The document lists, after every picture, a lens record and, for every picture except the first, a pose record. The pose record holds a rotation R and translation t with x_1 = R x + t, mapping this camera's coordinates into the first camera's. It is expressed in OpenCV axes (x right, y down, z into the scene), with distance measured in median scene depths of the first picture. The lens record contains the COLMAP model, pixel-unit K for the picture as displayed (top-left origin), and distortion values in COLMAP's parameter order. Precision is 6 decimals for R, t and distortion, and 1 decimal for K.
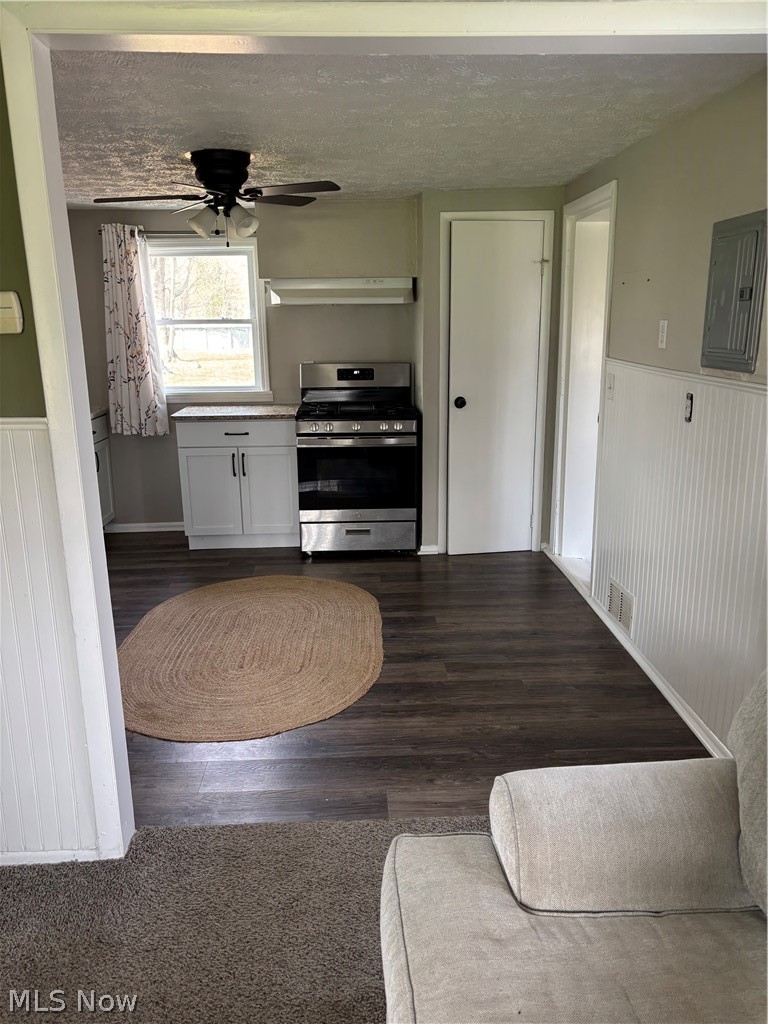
lens RADIAL K [[779.6, 0, 389.9], [0, 779.6, 515.9], [0, 0, 1]] dist [0.061307, -0.081193]
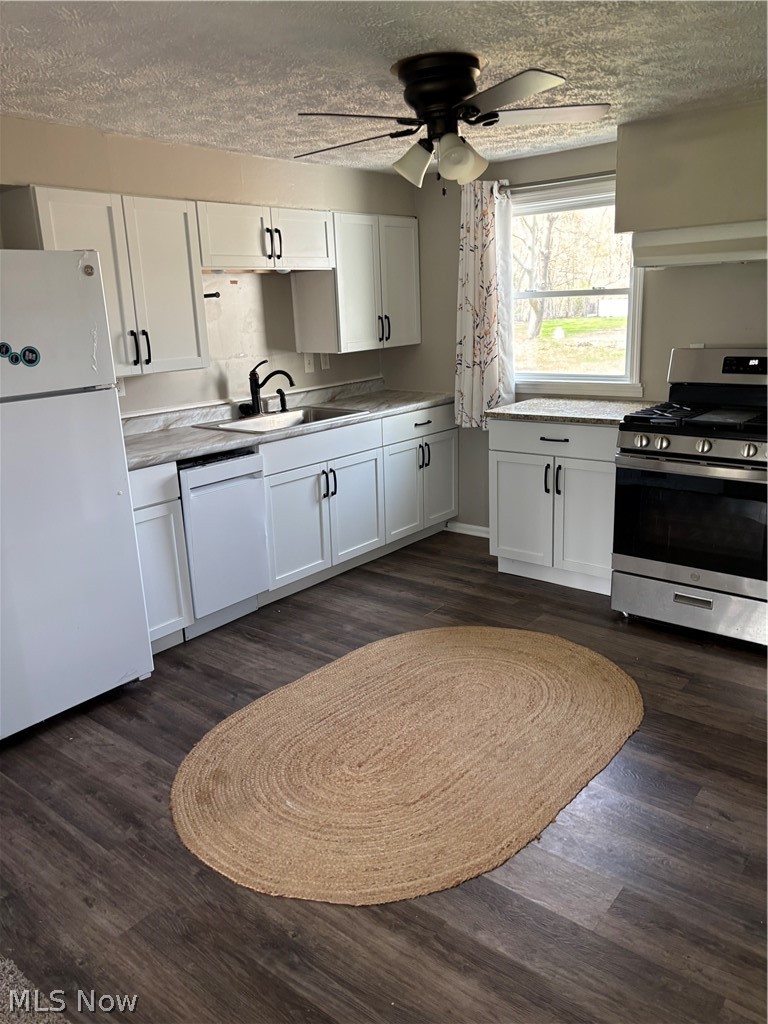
lens RADIAL K [[779.6, 0, 380.5], [0, 779.6, 504.7], [0, 0, 1]] dist [0.061307, -0.081193]
pose [[0.739249, 0.153620, -0.655676, 0.187624], [-0.136275, 0.987616, 0.077747, -0.076017], [0.659500, 0.031878, 0.751028, 0.301527]]
